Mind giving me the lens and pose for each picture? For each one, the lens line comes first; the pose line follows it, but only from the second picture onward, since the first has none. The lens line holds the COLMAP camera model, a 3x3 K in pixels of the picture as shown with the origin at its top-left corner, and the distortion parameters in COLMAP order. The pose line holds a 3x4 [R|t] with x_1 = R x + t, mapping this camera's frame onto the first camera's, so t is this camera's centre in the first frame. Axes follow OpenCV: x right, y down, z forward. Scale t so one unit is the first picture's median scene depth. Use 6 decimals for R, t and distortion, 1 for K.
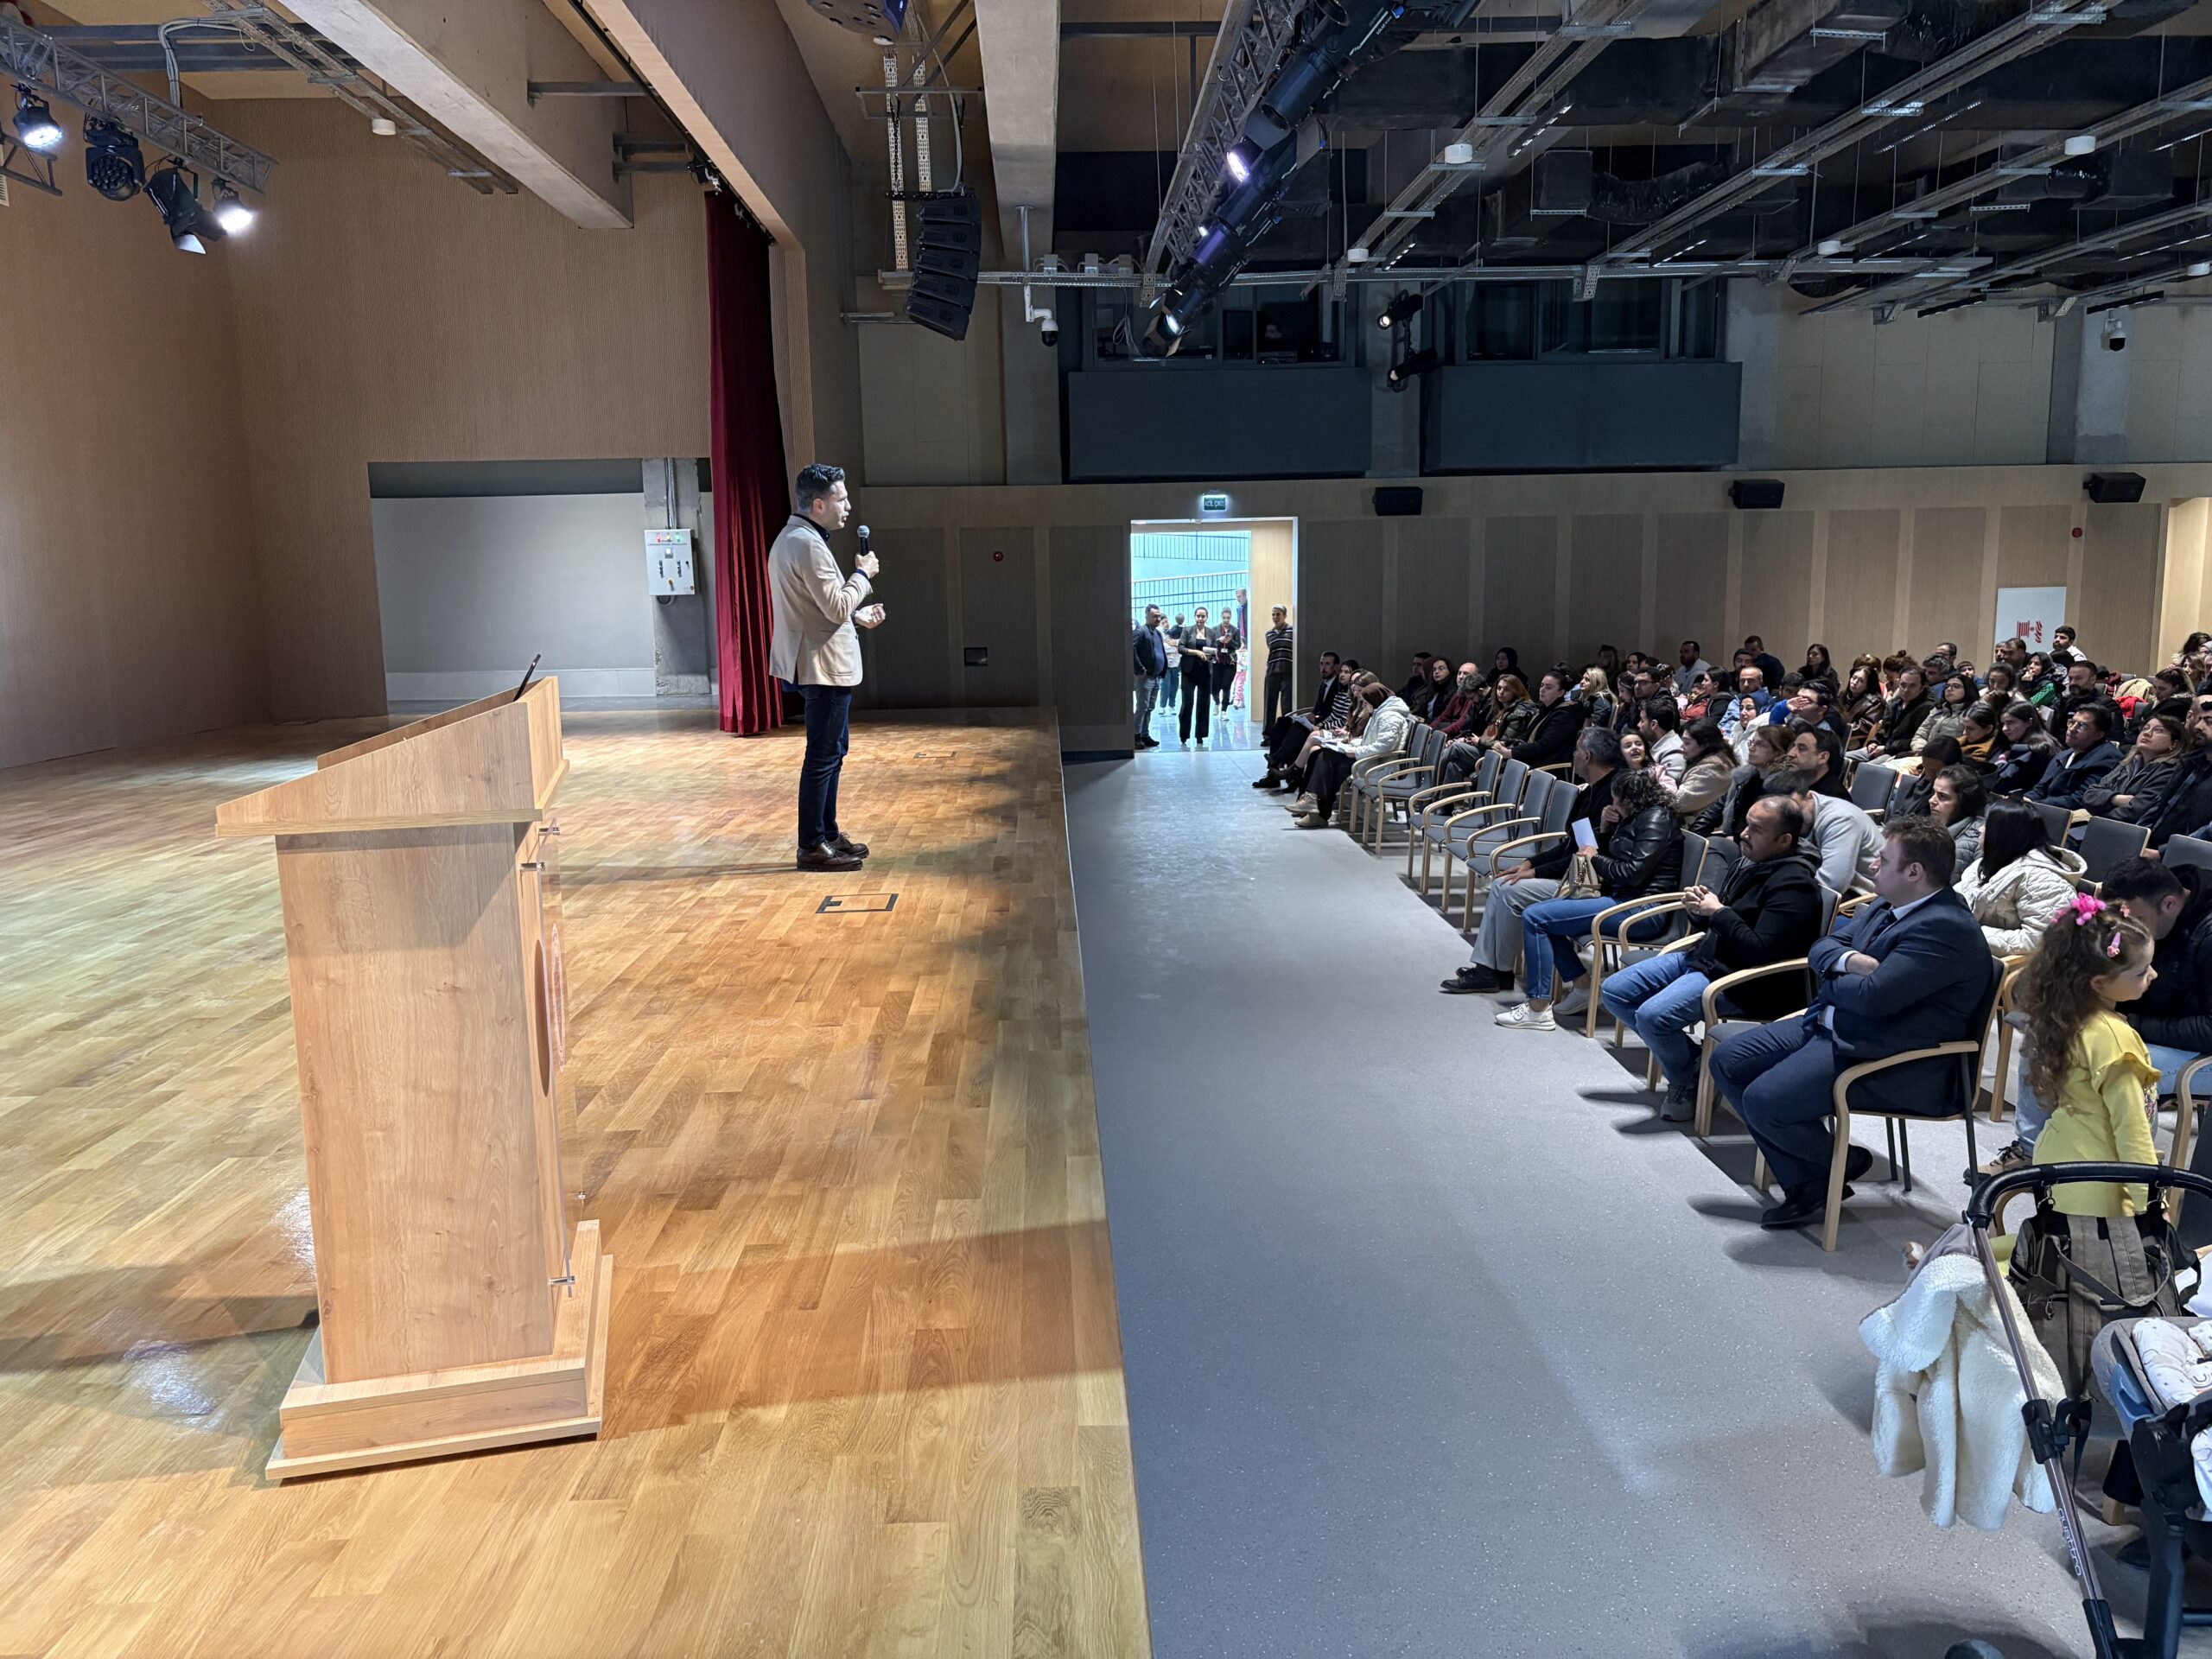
lens RADIAL K [[1674.2, 0, 1110.4], [0, 1674.2, 840.7], [0, 0, 1]] dist [0.048845, -0.054990]
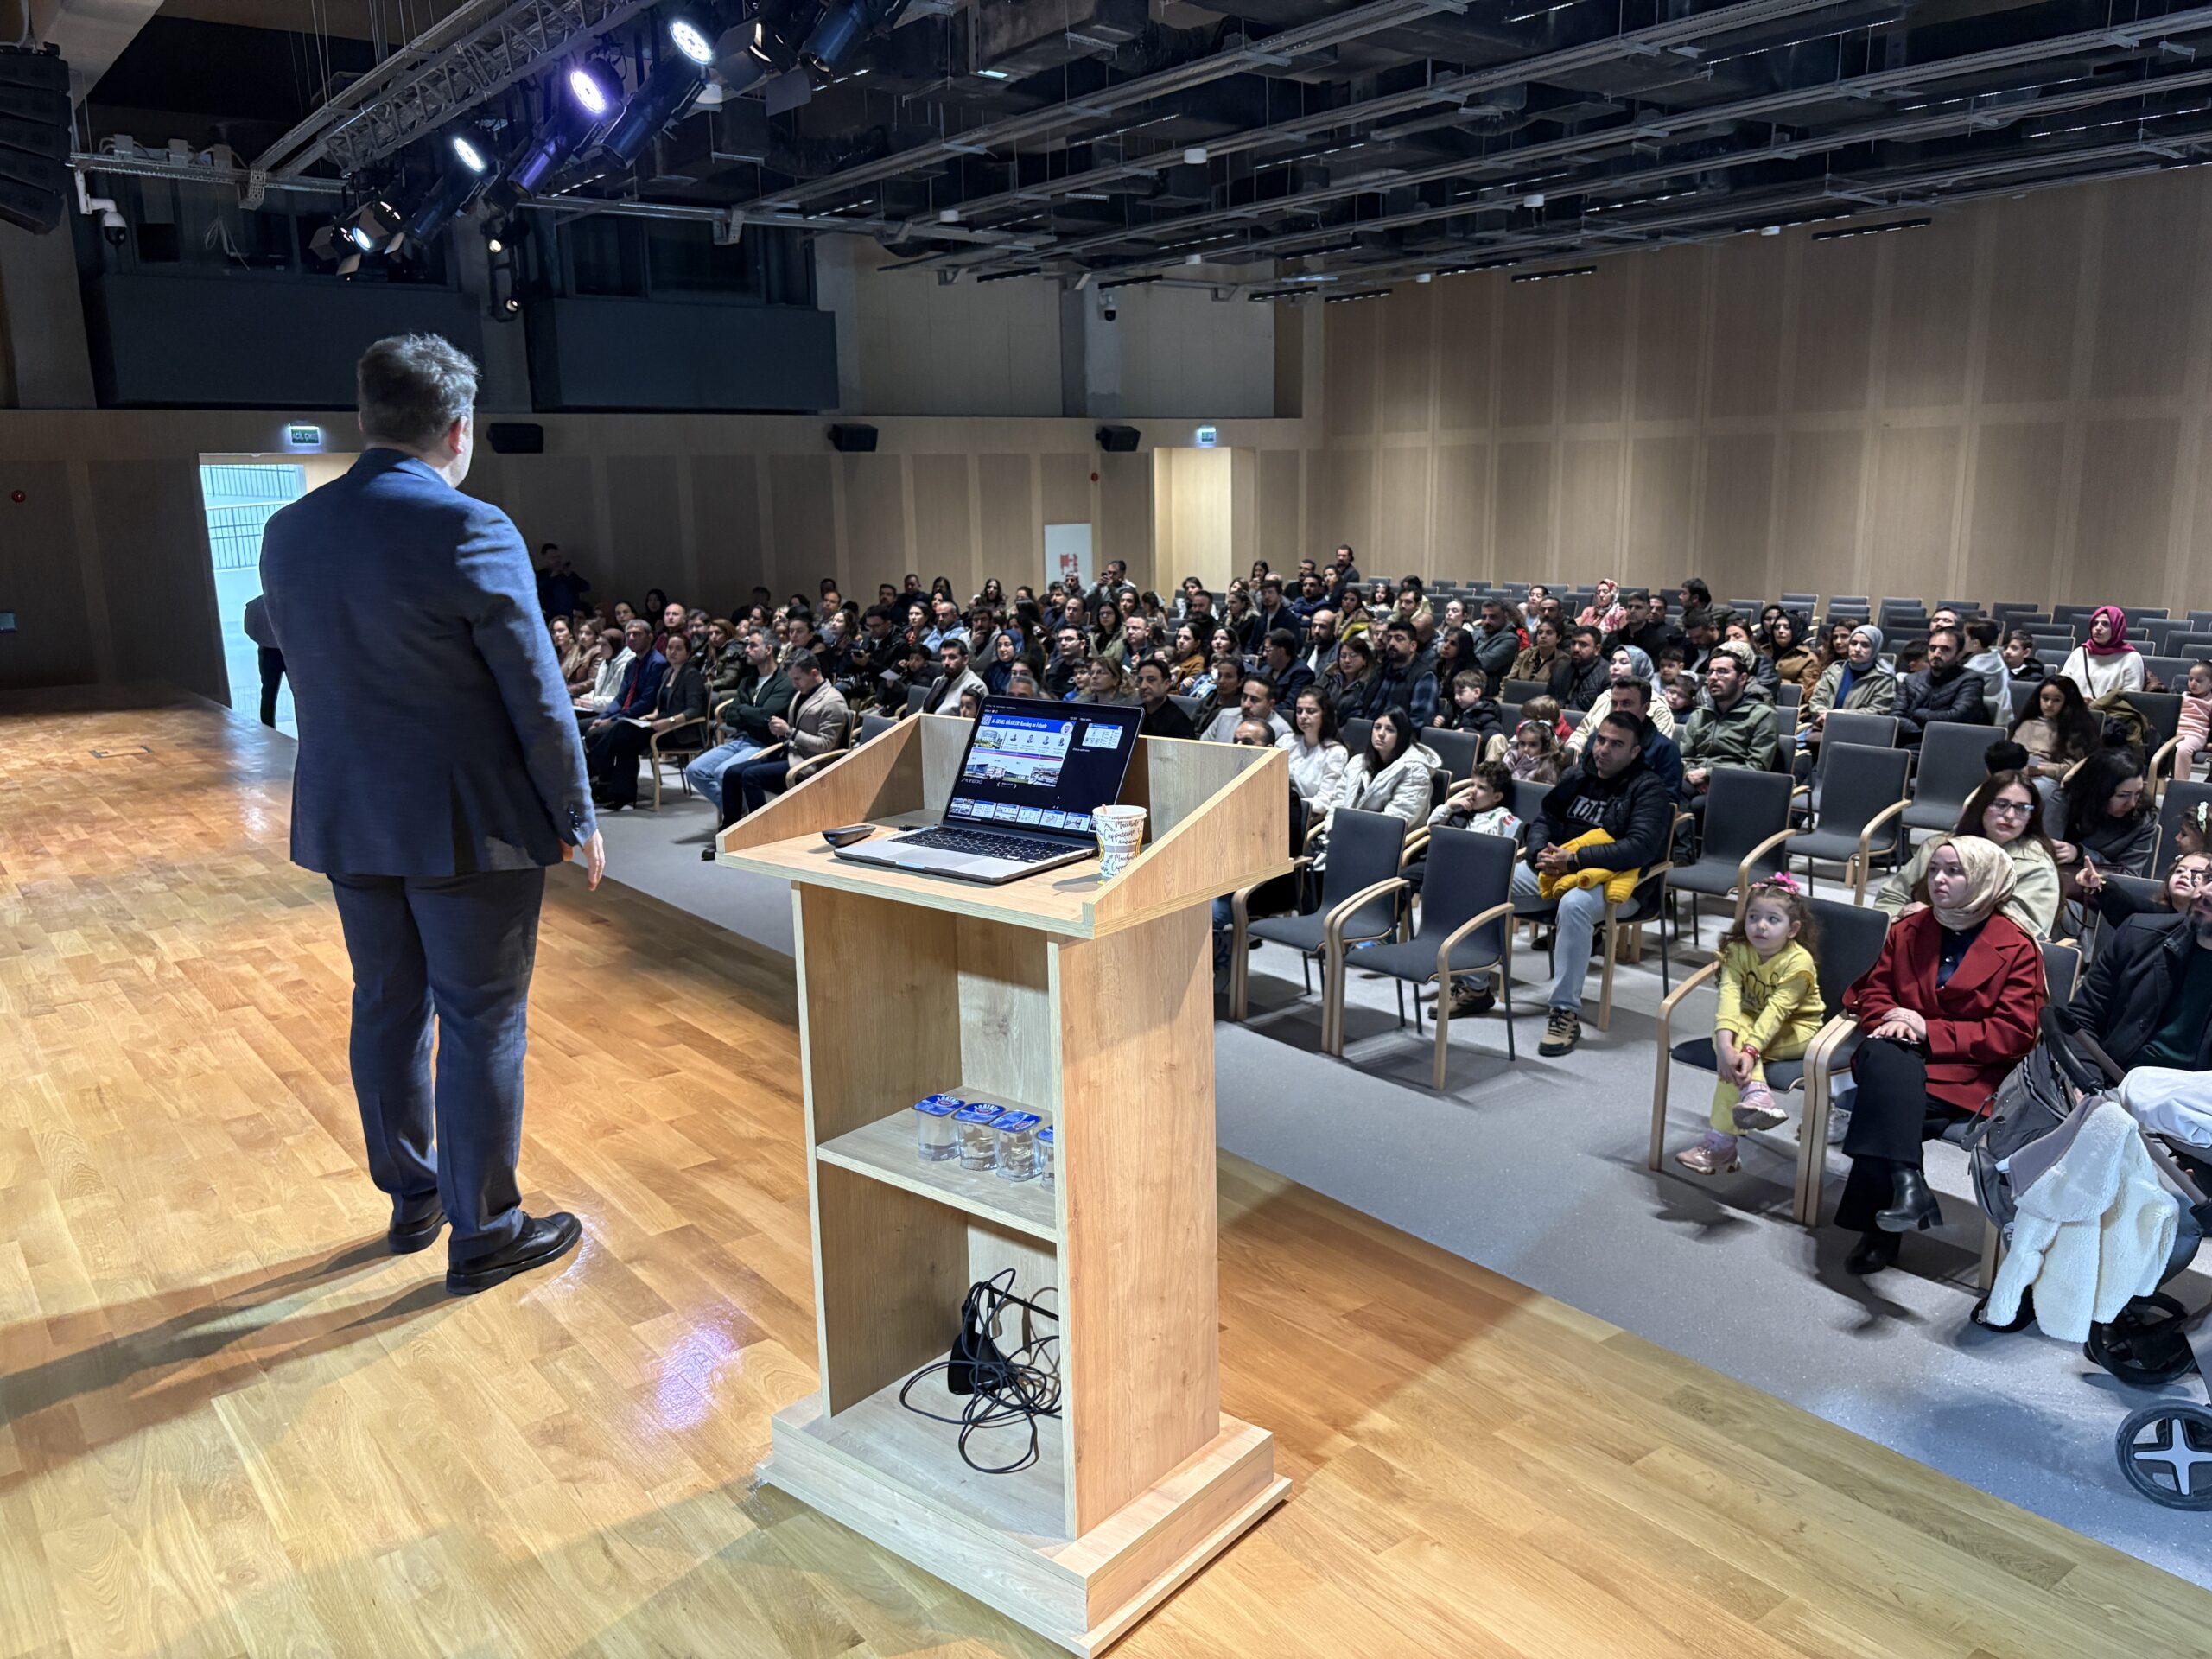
lens RADIAL K [[1674.2, 0, 1098.2], [0, 1674.2, 826.8], [0, 0, 1]] dist [0.048845, -0.054990]
pose [[0.815342, -0.117663, 0.566897, -0.154813], [0.098467, 0.993048, 0.064492, -0.017647], [-0.570544, 0.003238, 0.821260, 0.046068]]
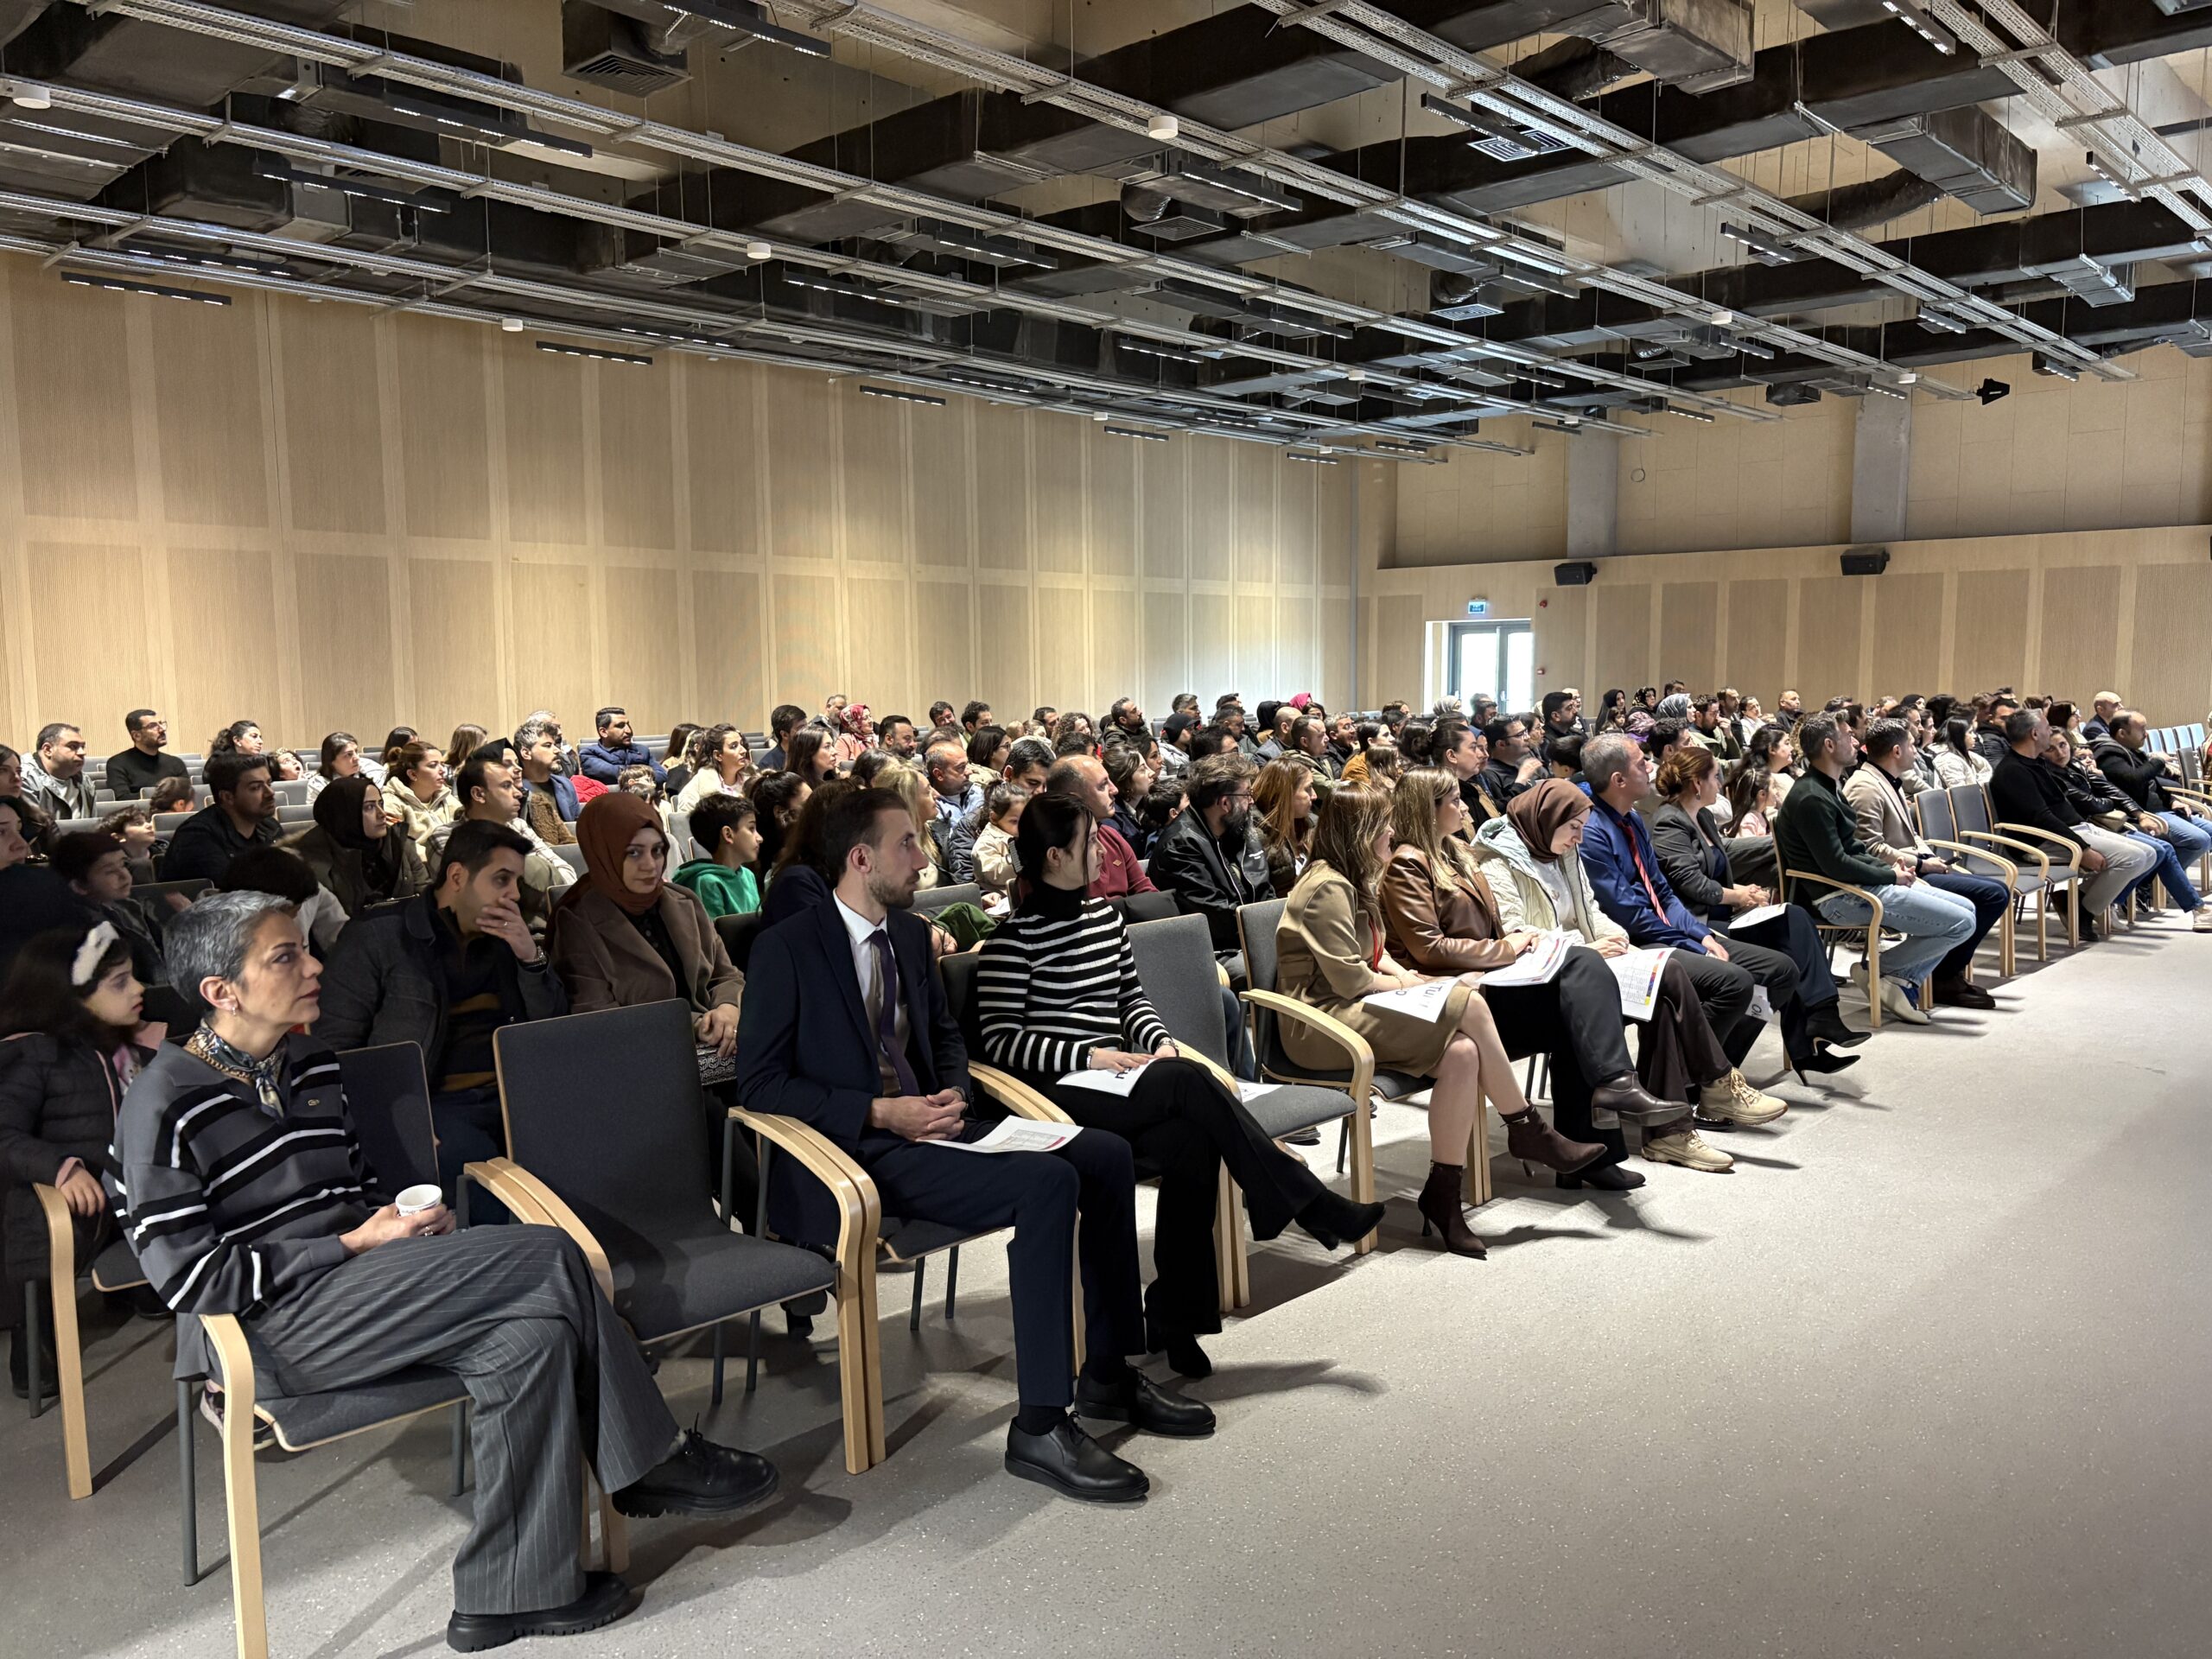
lens RADIAL K [[1674.2, 0, 1084.0], [0, 1674.2, 910.6], [0, 0, 1]] dist [0.048845, -0.054990]
pose [[-0.705965, -0.082799, 0.703390, -0.044089], [0.128024, 0.961864, 0.241718, -0.169906], [-0.696579, 0.260695, -0.668442, 1.281400]]
